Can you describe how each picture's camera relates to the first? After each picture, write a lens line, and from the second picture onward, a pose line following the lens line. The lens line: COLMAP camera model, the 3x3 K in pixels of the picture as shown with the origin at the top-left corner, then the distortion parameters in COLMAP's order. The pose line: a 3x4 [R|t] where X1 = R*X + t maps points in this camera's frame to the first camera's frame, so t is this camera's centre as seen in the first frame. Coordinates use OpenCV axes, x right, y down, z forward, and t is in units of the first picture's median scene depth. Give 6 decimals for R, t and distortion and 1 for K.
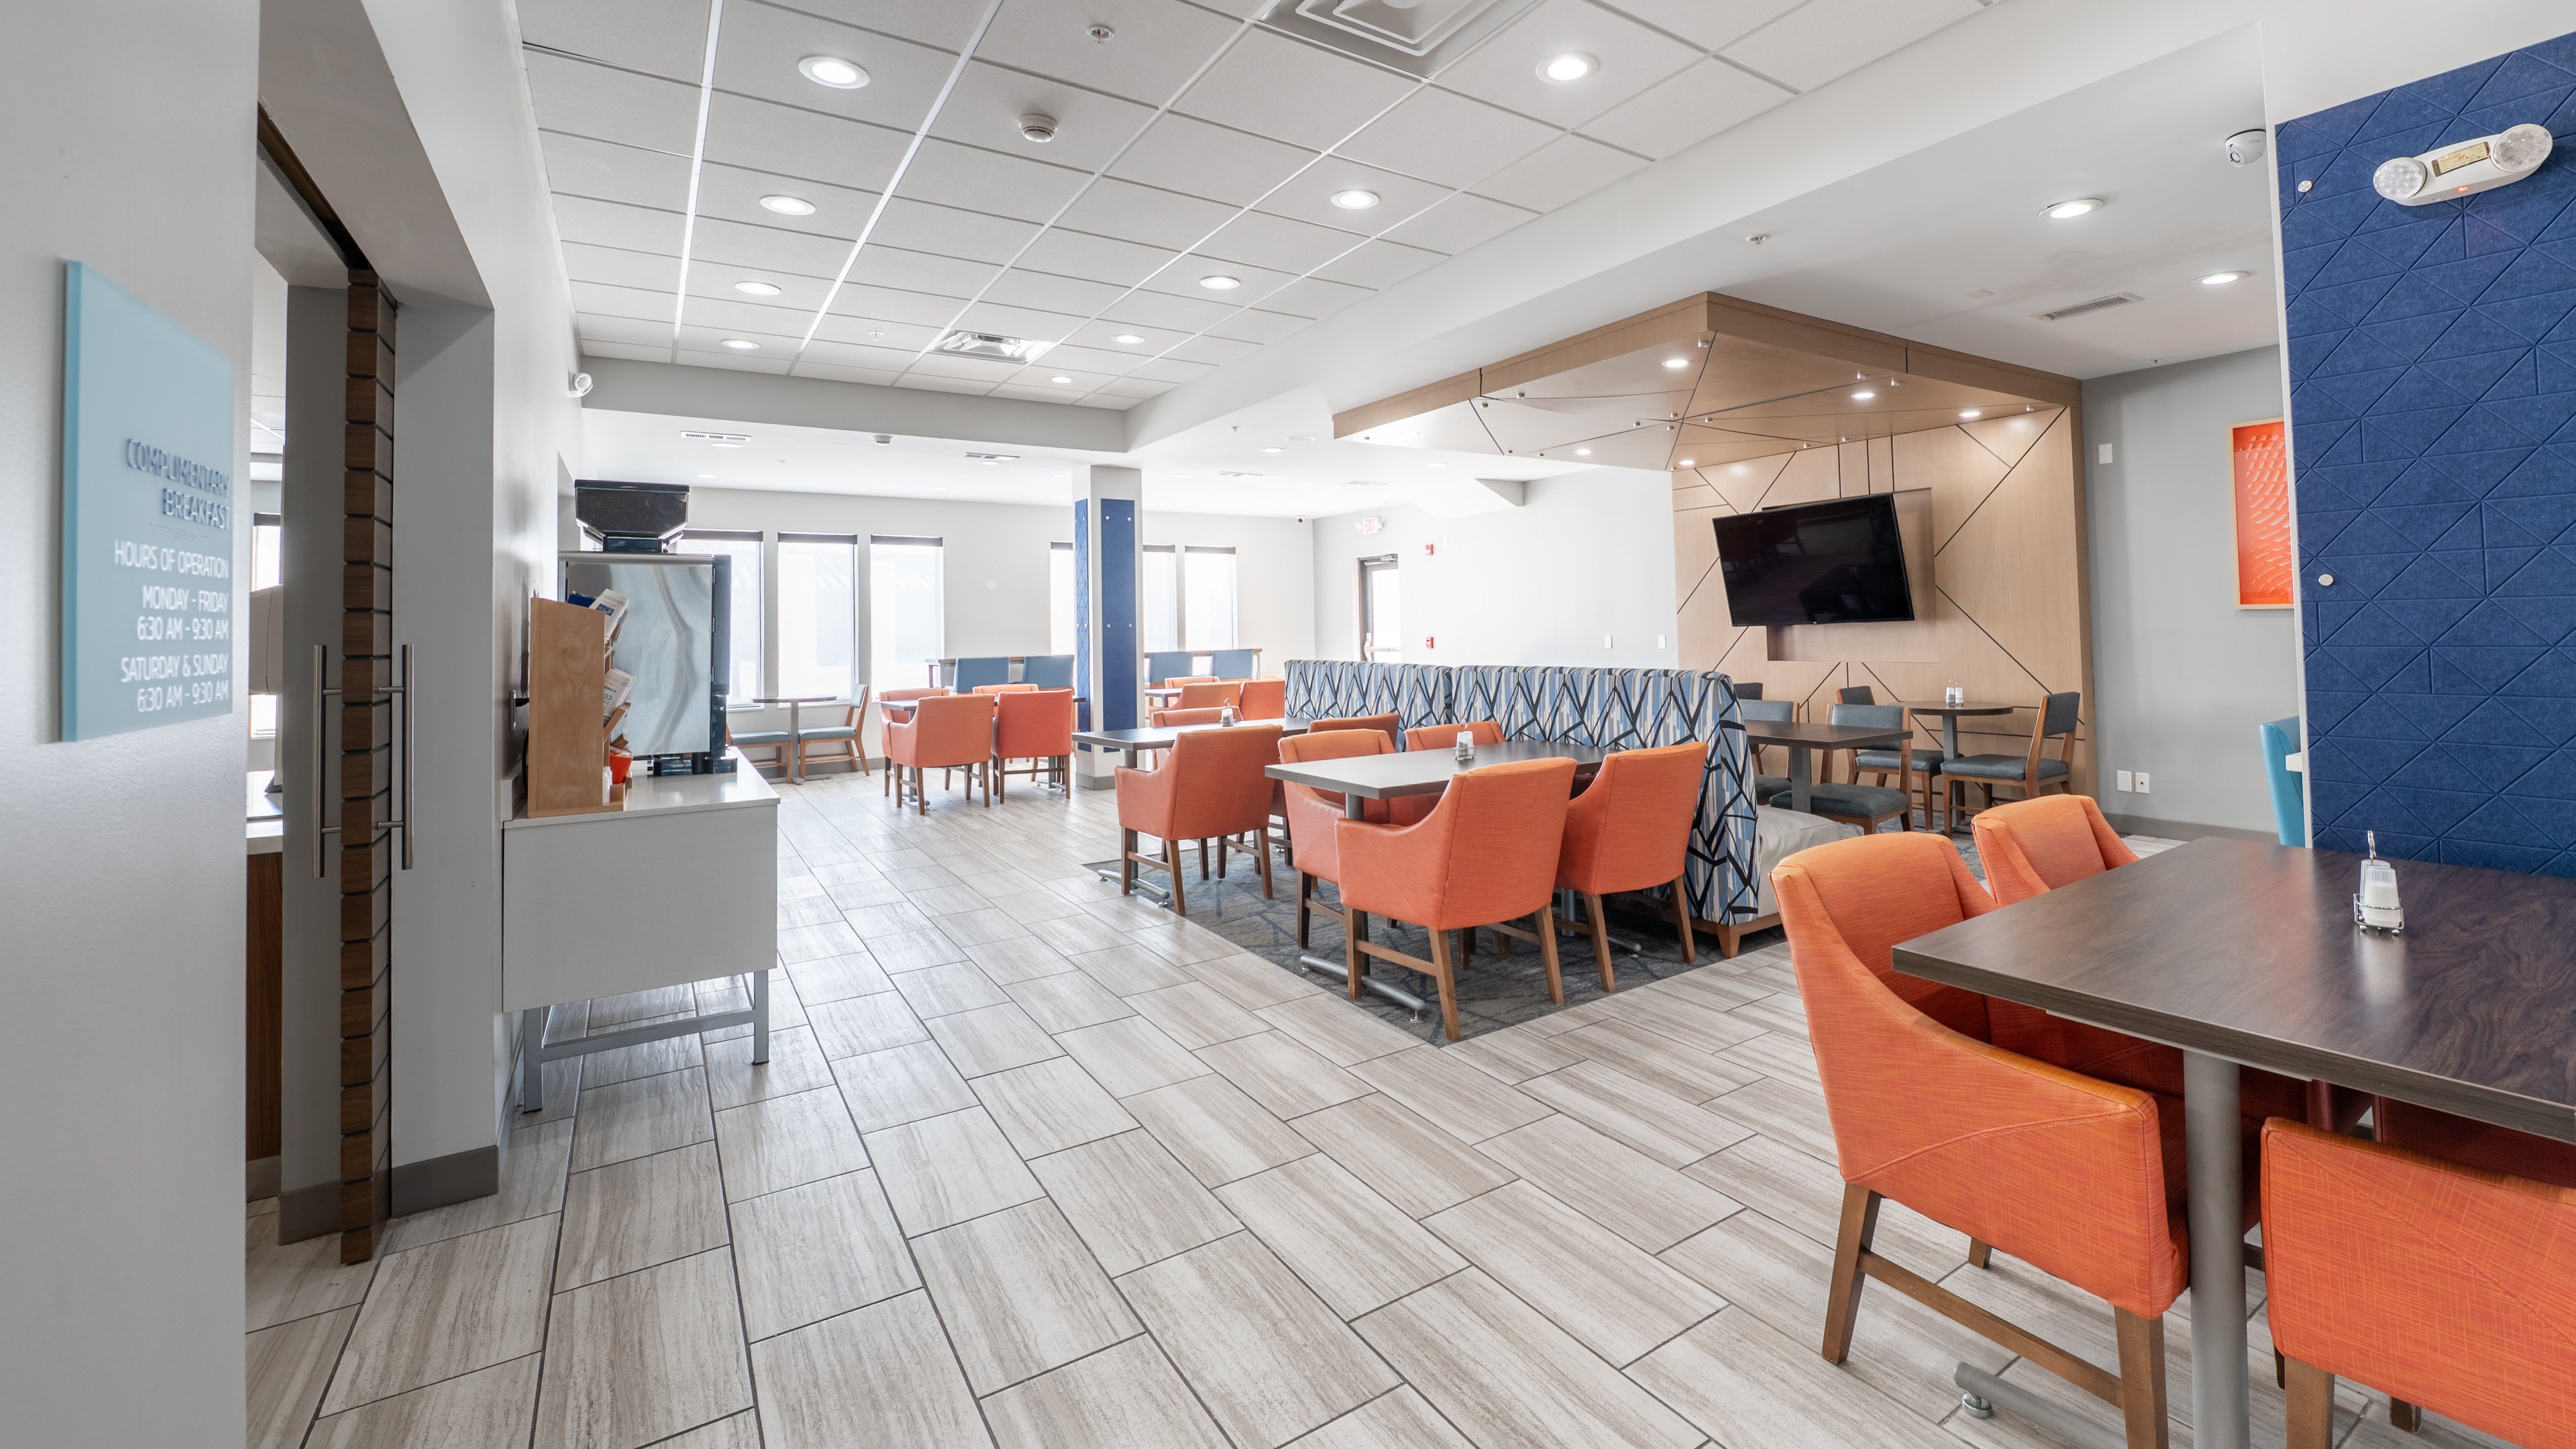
lens RADIAL K [[1032.2, 0, 1294.9], [0, 1032.2, 736.0], [0, 0, 1]] dist [-0.013681, -0.000066]
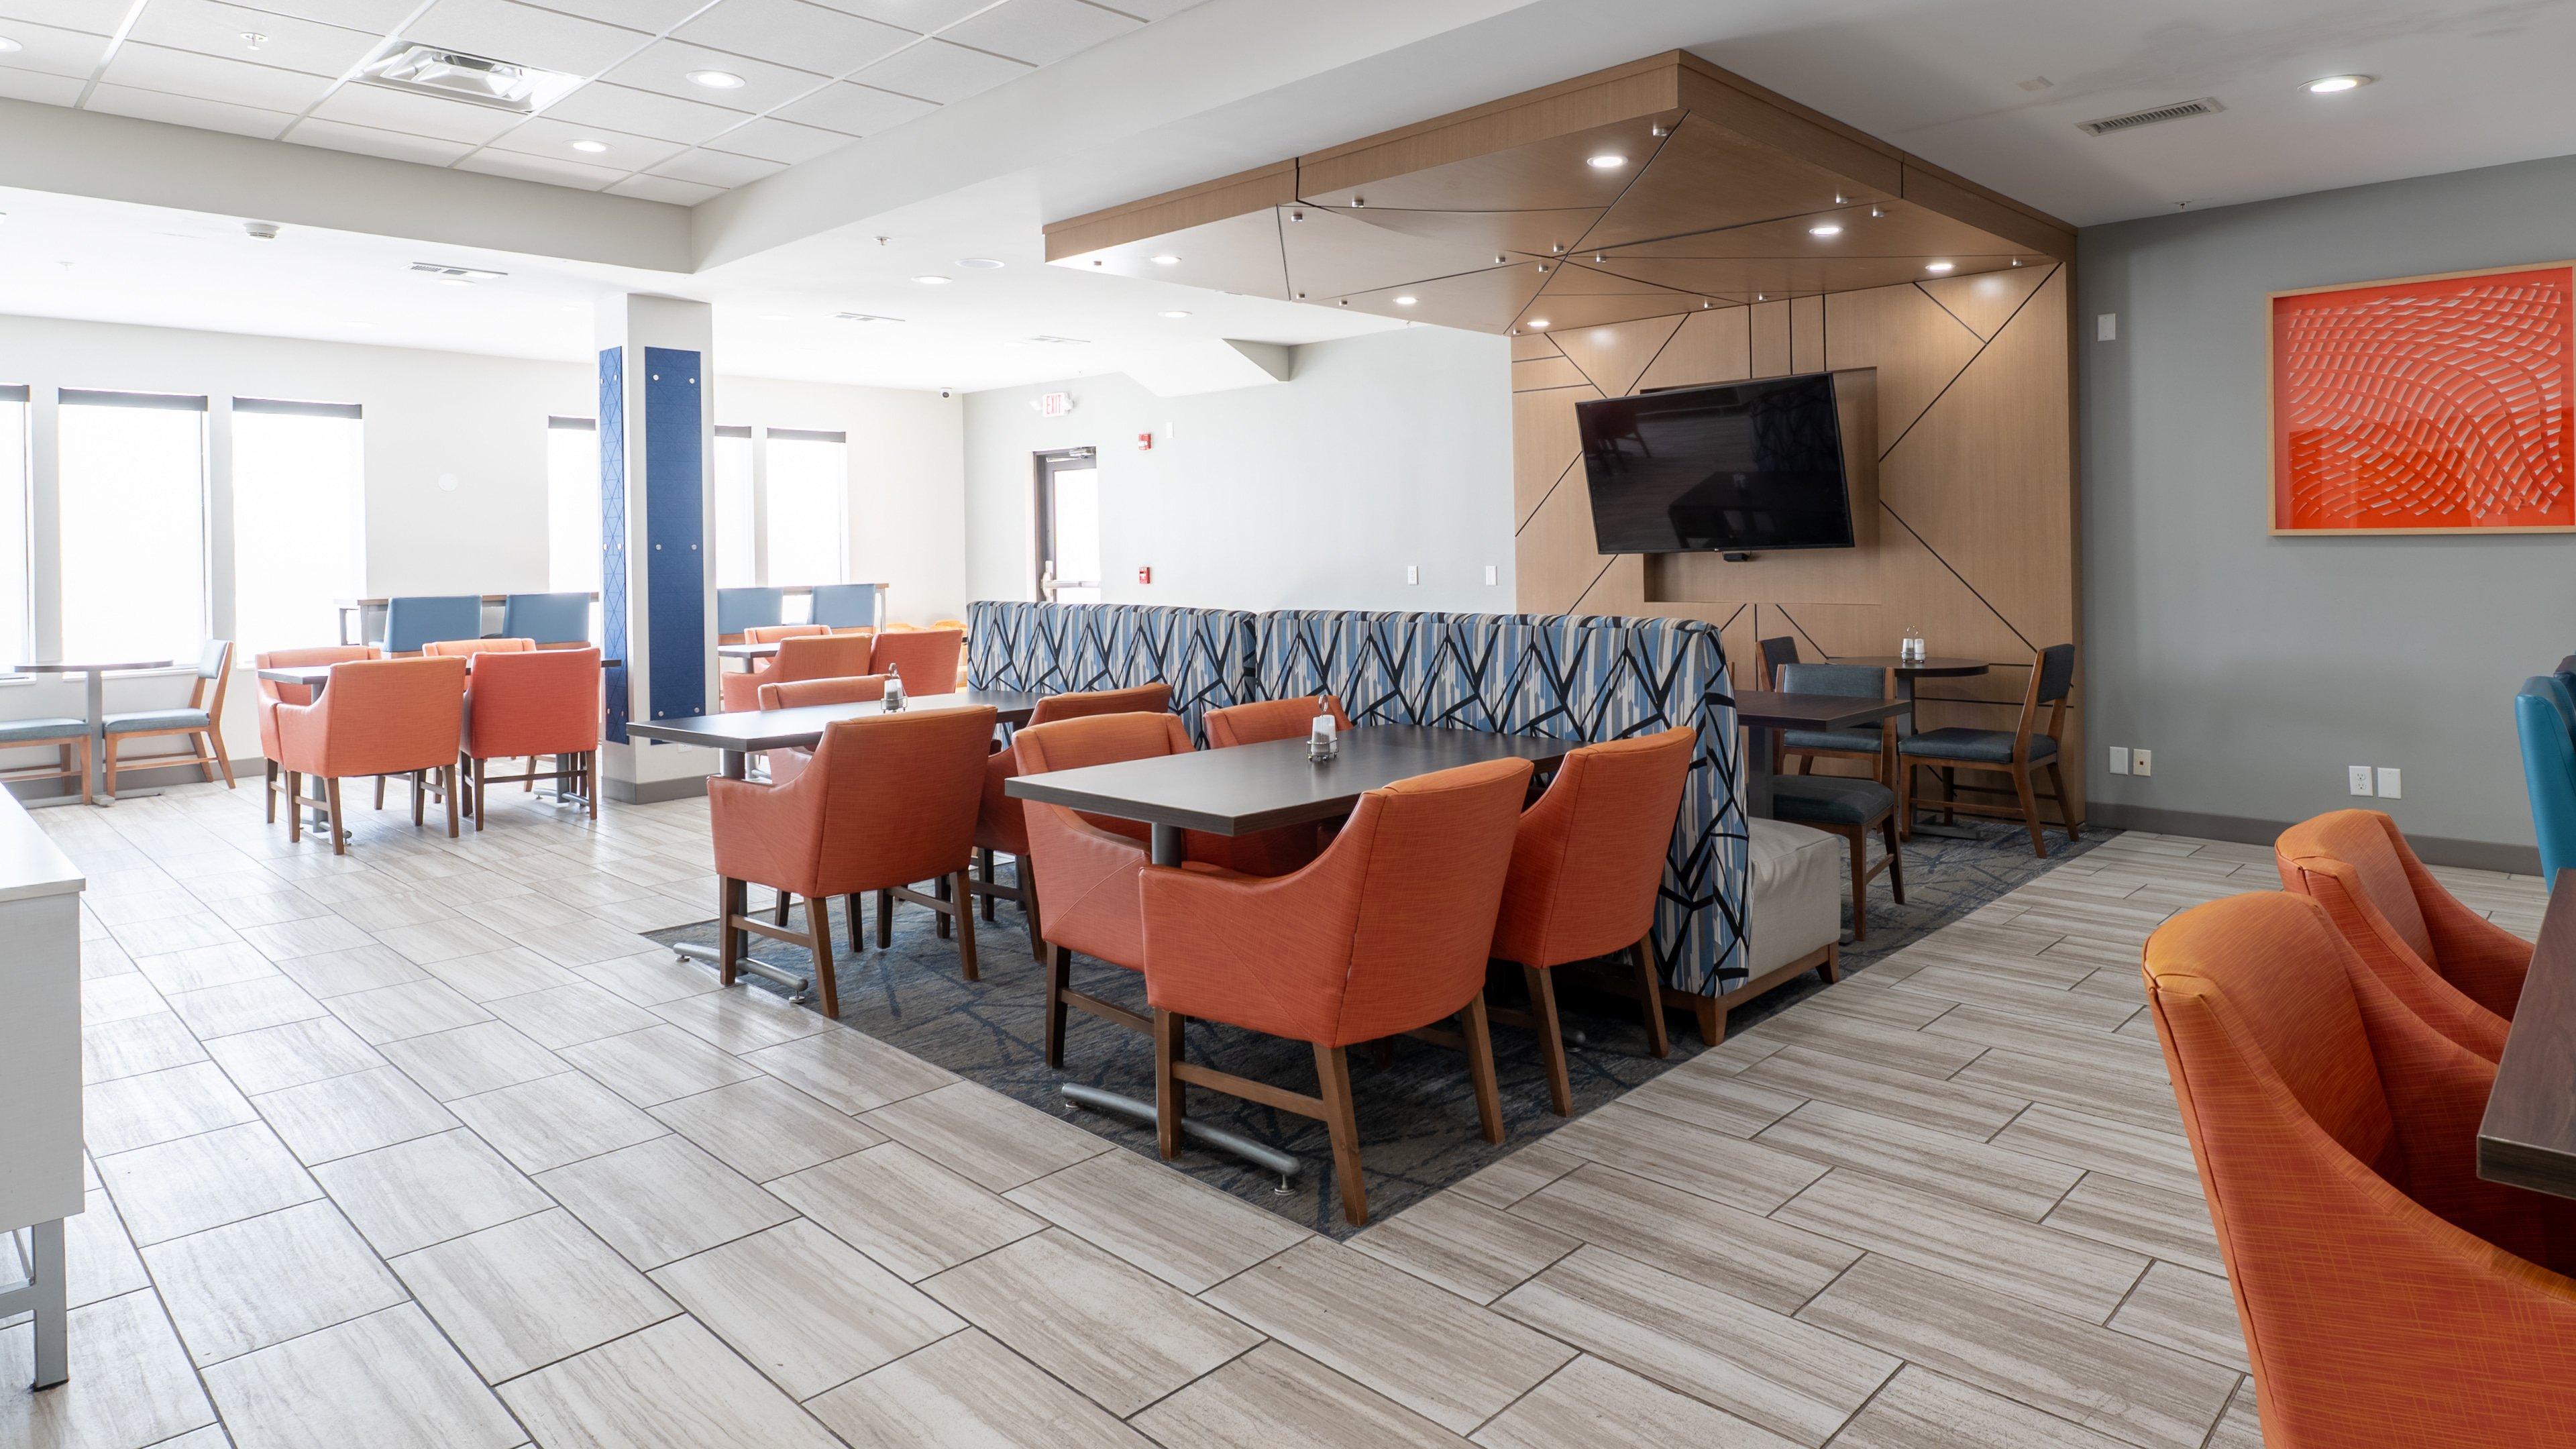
lens RADIAL K [[1467.9, 0, 1277.0], [0, 1467.9, 707.0], [0, 0, 1]] dist [-0.014932, 0.000298]
pose [[0.973437, -0.016347, 0.228373, -0.048803], [0.016541, 0.999863, 0.001064, -0.007804], [-0.228359, 0.002741, 0.973573, 0.090948]]
